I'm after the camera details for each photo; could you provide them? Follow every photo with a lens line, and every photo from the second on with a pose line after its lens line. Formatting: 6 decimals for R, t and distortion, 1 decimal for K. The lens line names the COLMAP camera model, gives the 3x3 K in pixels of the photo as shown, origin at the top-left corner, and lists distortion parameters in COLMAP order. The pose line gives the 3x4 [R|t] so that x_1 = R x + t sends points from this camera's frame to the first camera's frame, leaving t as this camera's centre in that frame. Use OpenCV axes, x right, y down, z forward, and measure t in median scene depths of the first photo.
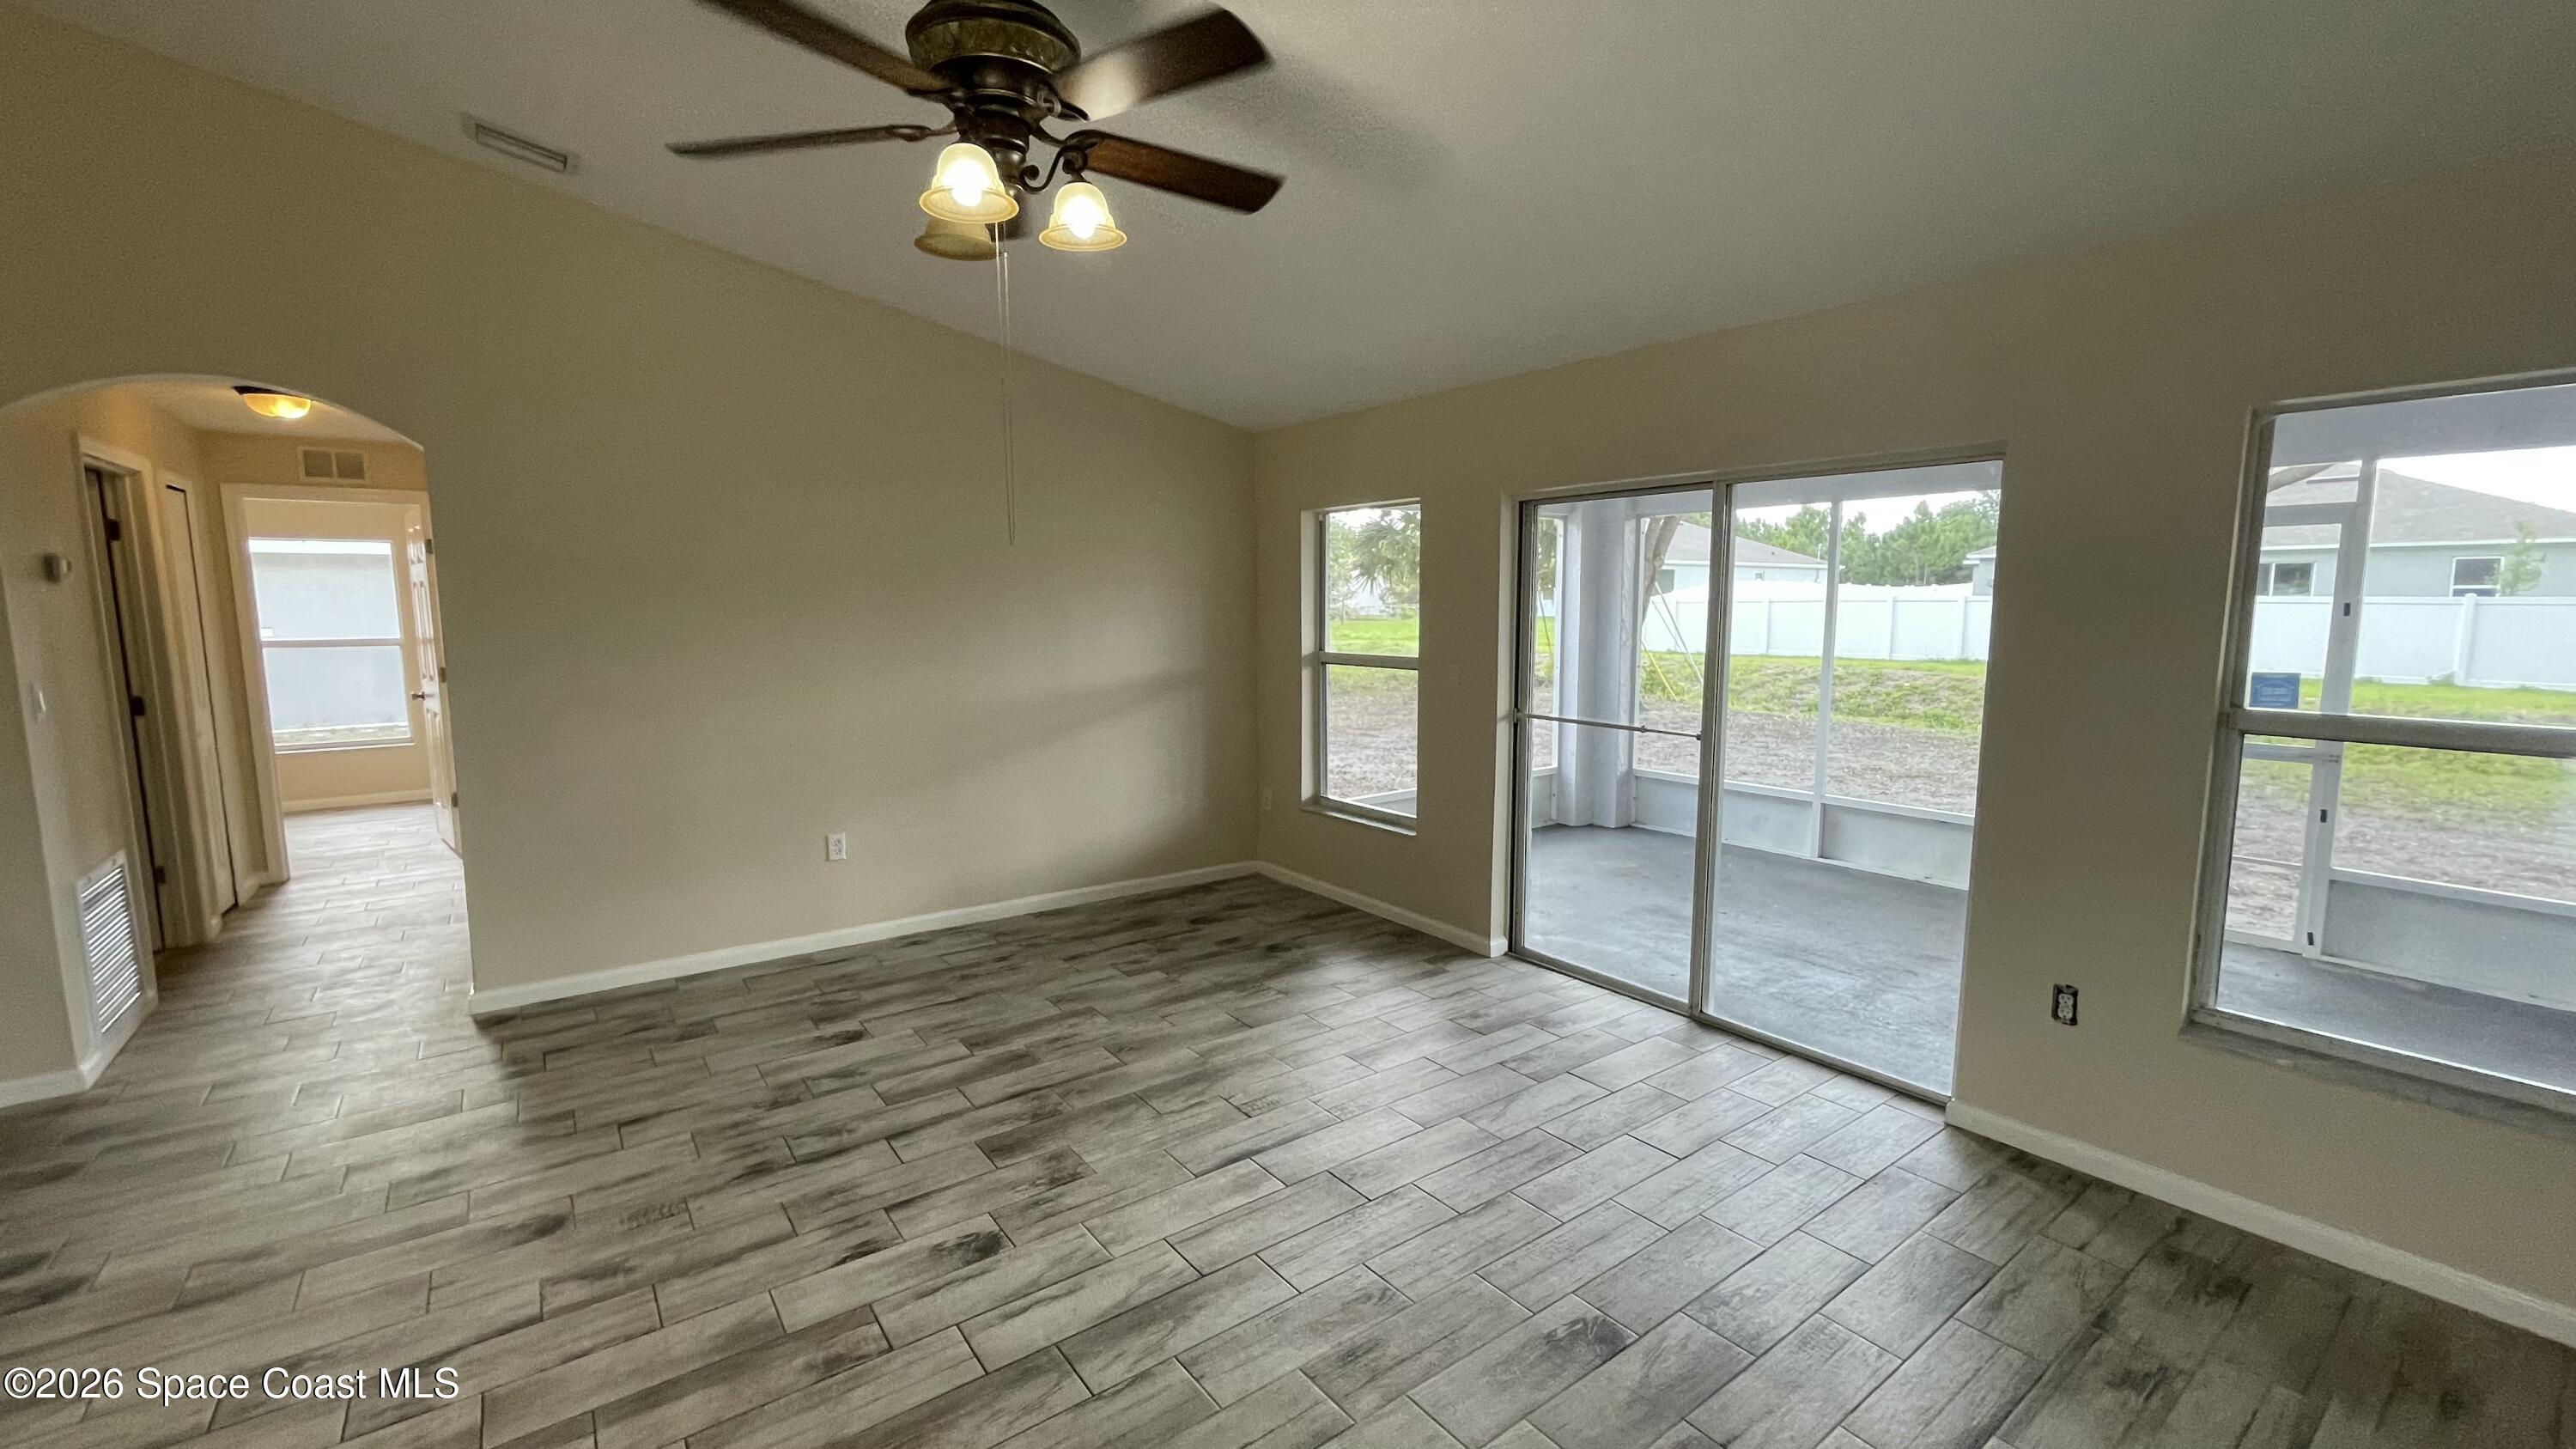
lens RADIAL K [[1042.9, 0, 1282.1], [0, 1042.9, 724.9], [0, 0, 1]] dist [-0.008039, 0.002863]
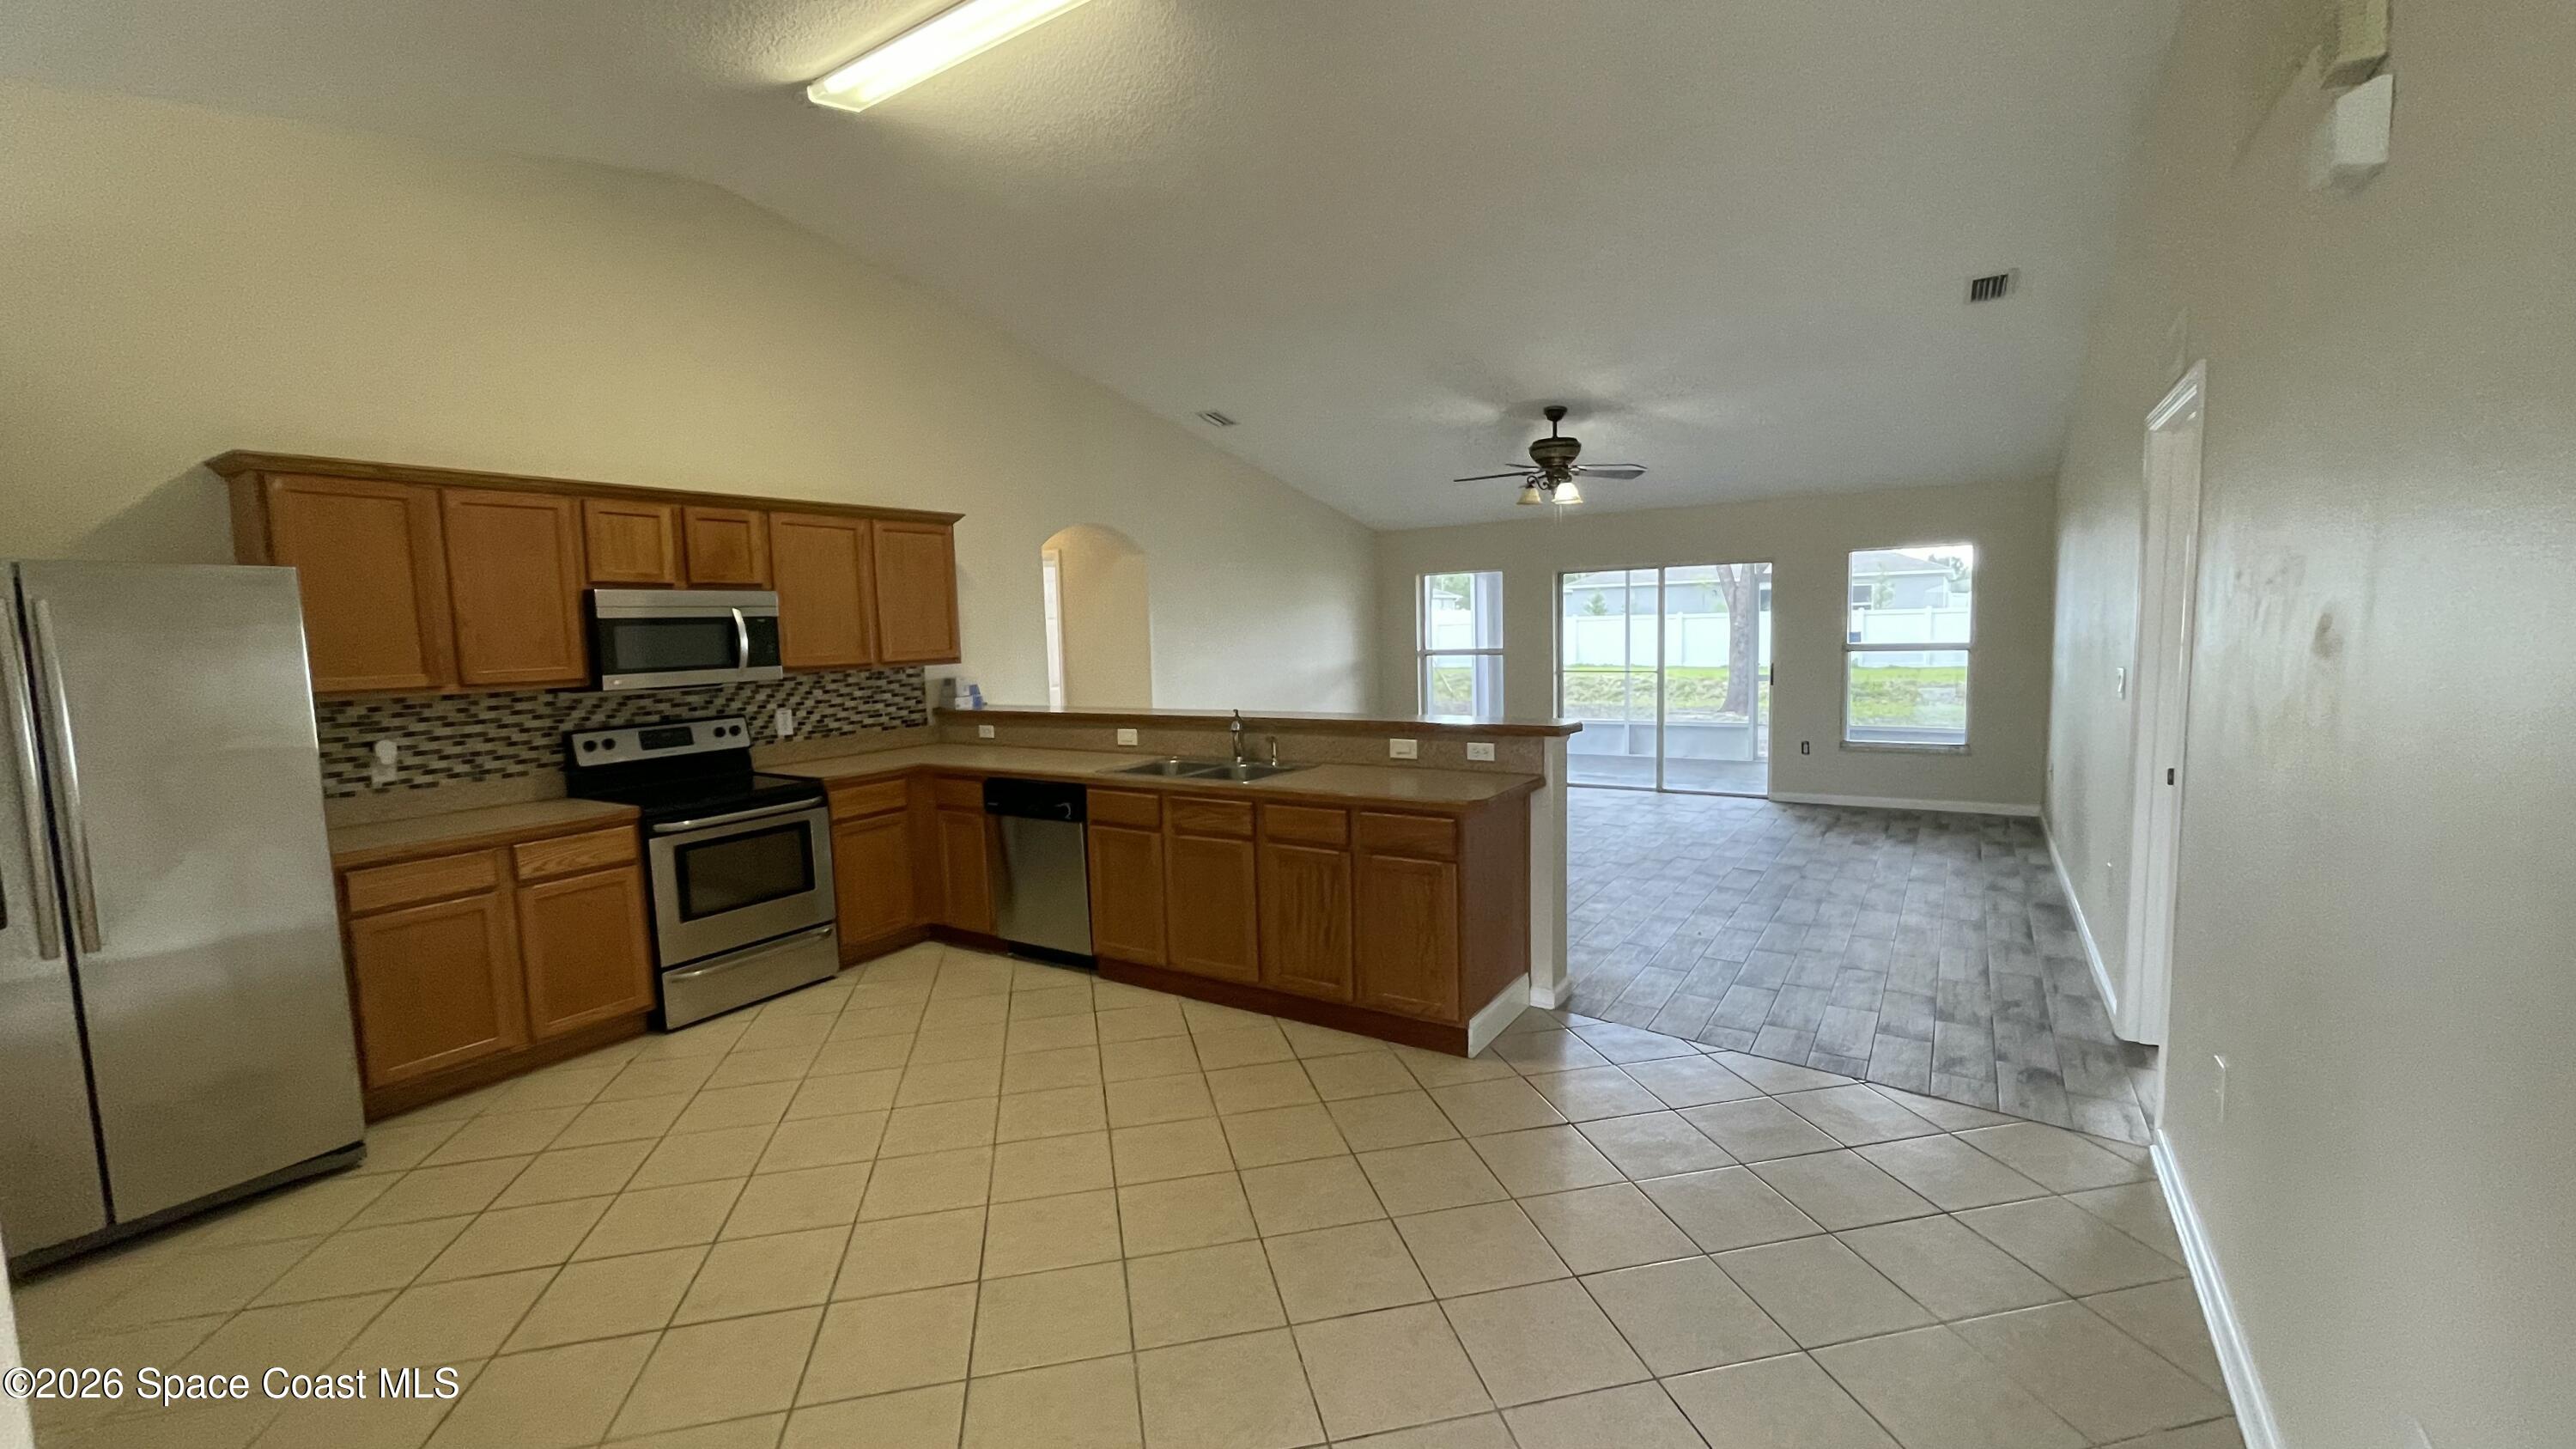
lens RADIAL K [[1042.9, 0, 1285.2], [0, 1042.9, 723.7], [0, 0, 1]] dist [-0.008039, 0.002863]
pose [[0.937326, -0.056582, 0.343828, -1.258995], [0.068113, 0.997445, -0.021544, 0.127245], [-0.341730, 0.043613, 0.938786, -0.976193]]
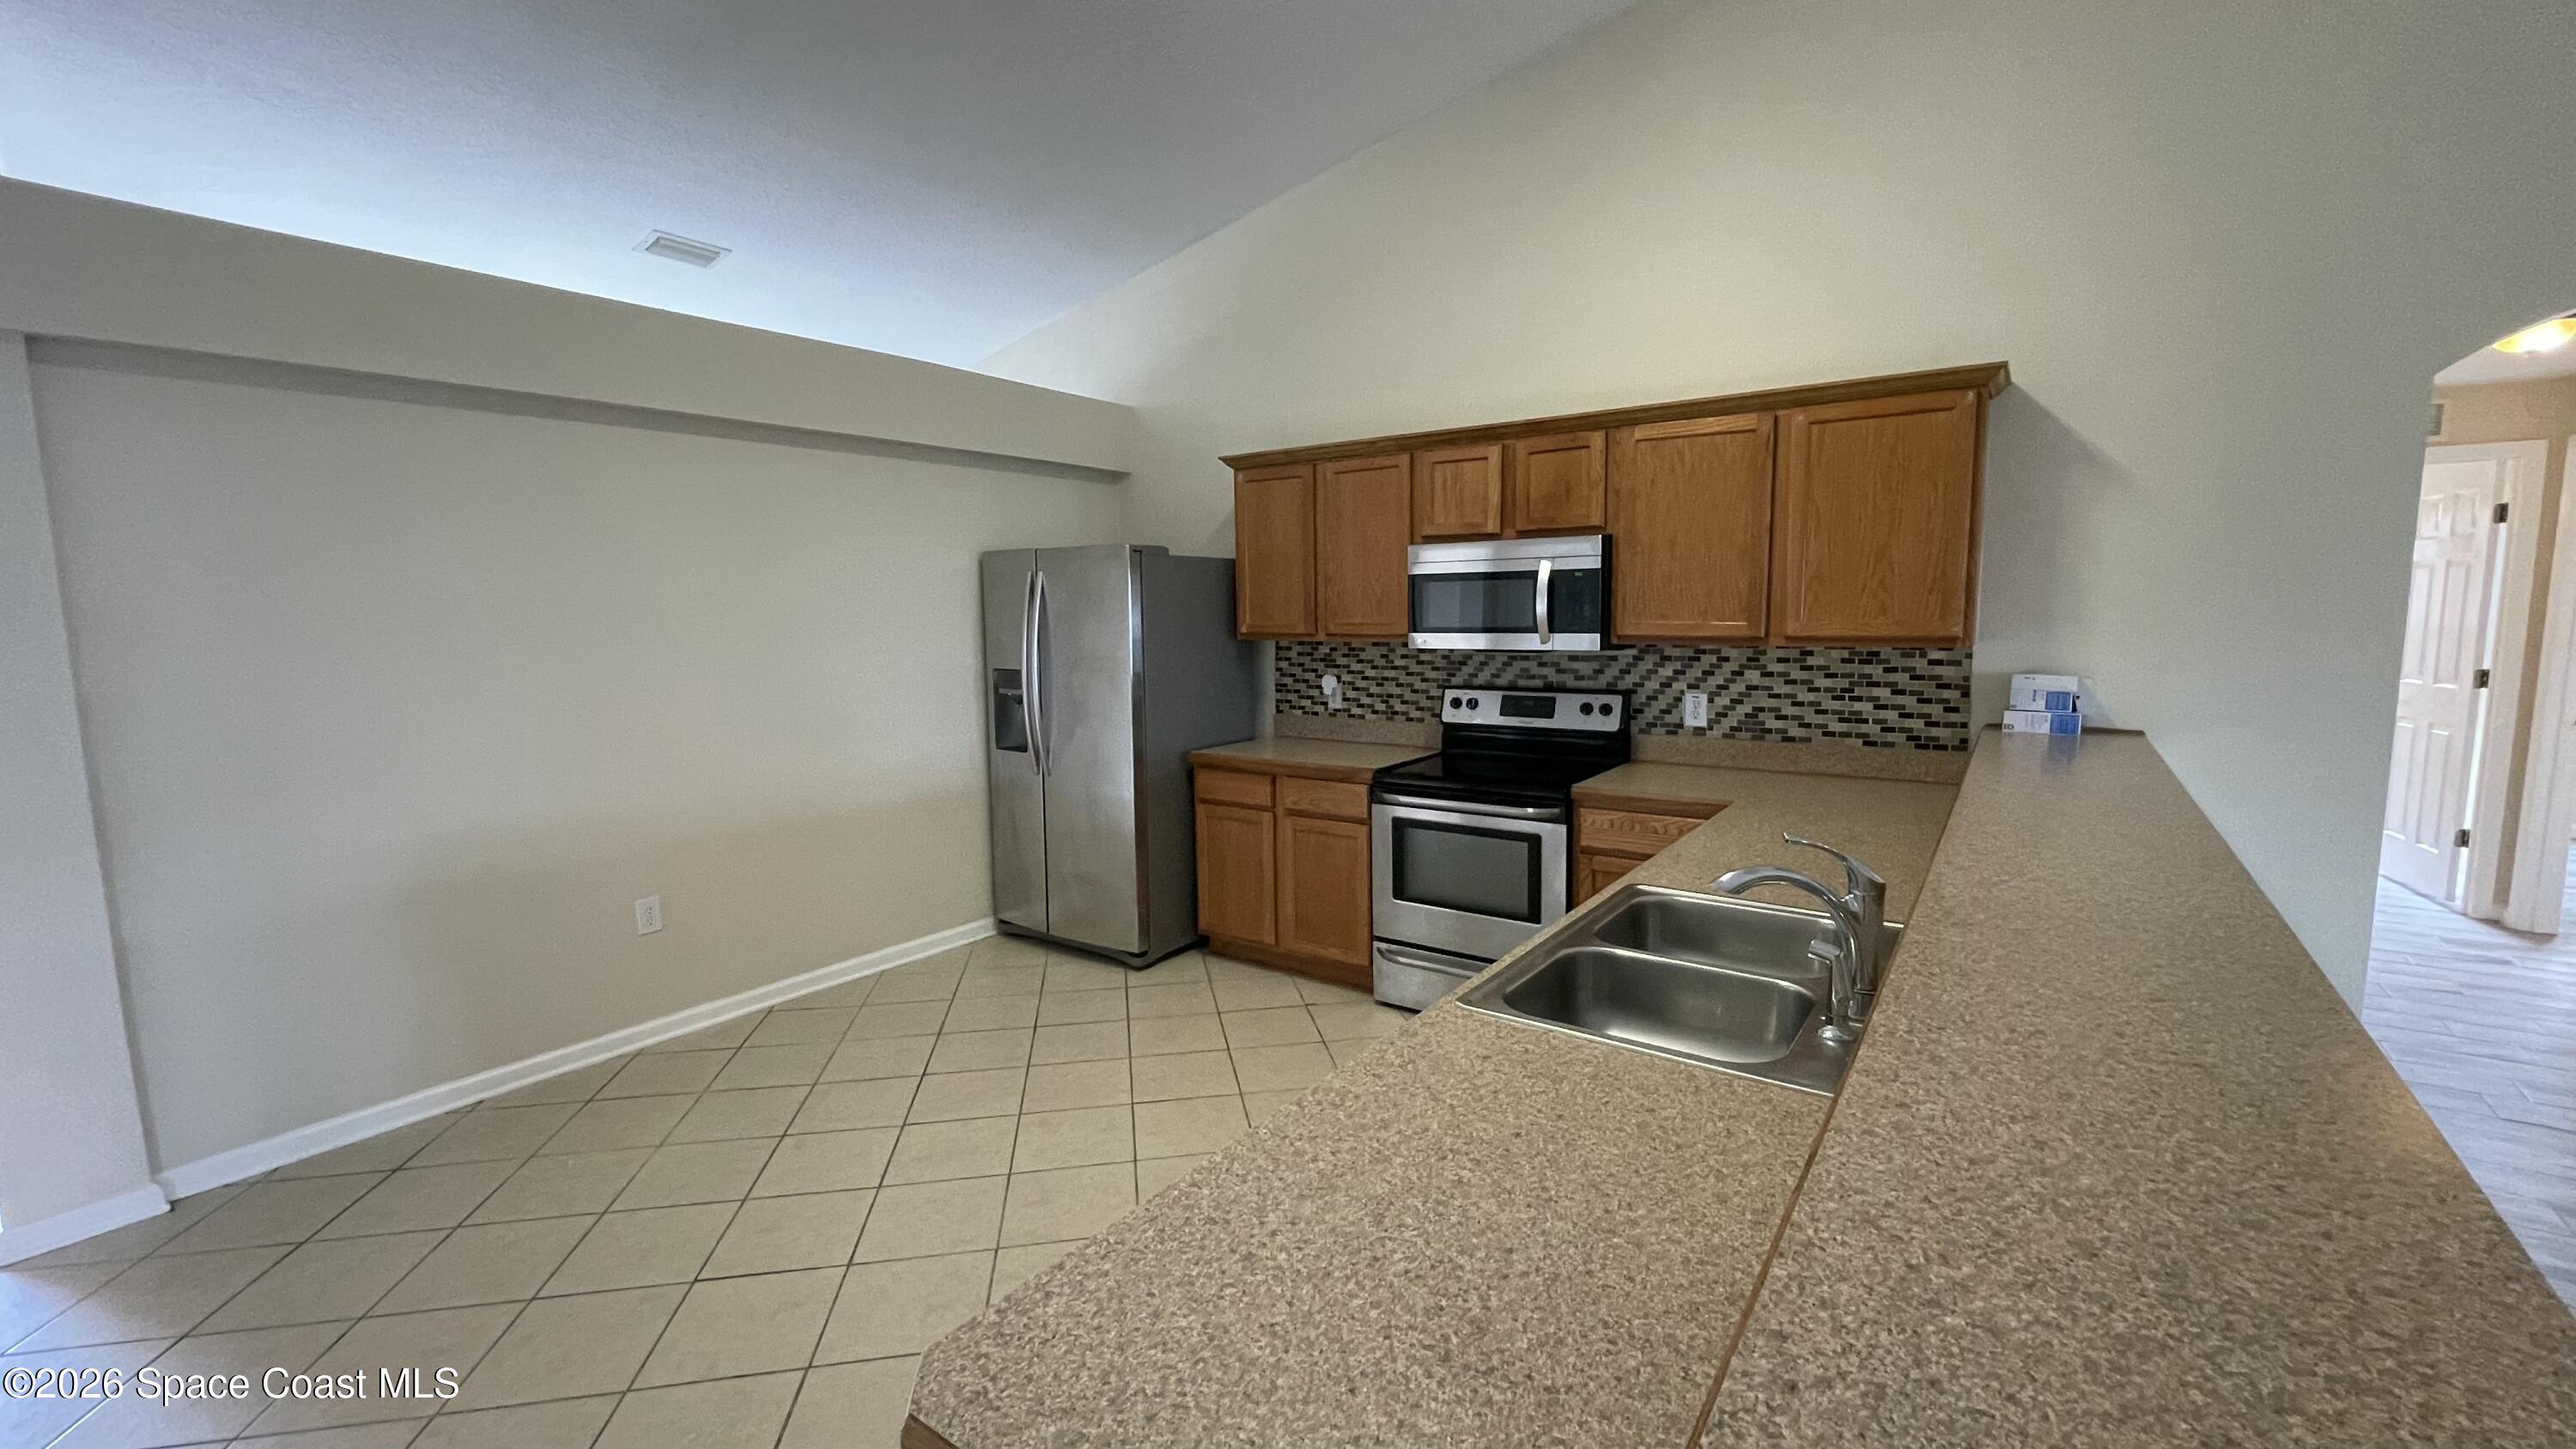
lens RADIAL K [[1042.9, 0, 1281.5], [0, 1042.9, 724.5], [0, 0, 1]] dist [-0.008039, 0.002863]
pose [[0.297735, 0.112035, -0.948052, -0.550448], [-0.101904, 0.991145, 0.085125, 0.018814], [0.949194, 0.071265, 0.306516, -0.147704]]
